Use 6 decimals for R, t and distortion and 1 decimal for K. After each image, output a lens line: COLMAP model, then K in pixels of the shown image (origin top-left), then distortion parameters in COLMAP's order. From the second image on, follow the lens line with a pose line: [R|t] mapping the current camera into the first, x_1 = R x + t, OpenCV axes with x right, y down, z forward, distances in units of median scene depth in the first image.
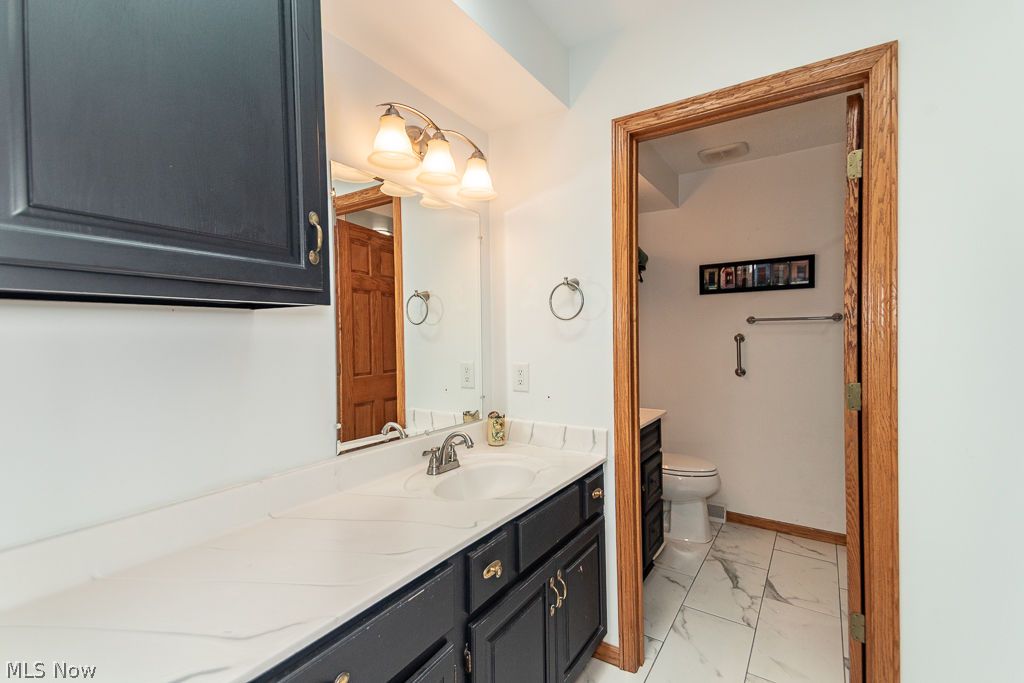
lens RADIAL K [[468.0, 0, 518.1], [0, 468.0, 337.4], [0, 0, 1]] dist [0.055973, -0.000051]
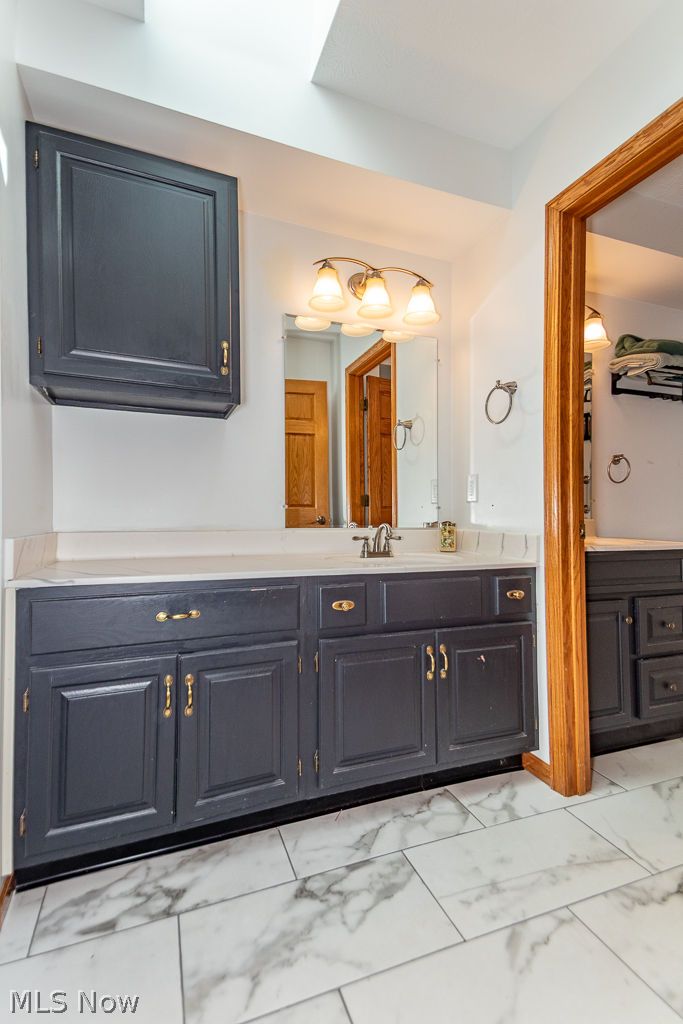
lens RADIAL K [[470.6, 0, 342.8], [0, 470.6, 499.2], [0, 0, 1]] dist [0.104097, -0.047145]
pose [[0.818564, -0.003733, -0.574403, 0.427963], [-0.009965, 0.999736, -0.020699, 0.152912], [0.574329, 0.022667, 0.818311, -0.019076]]
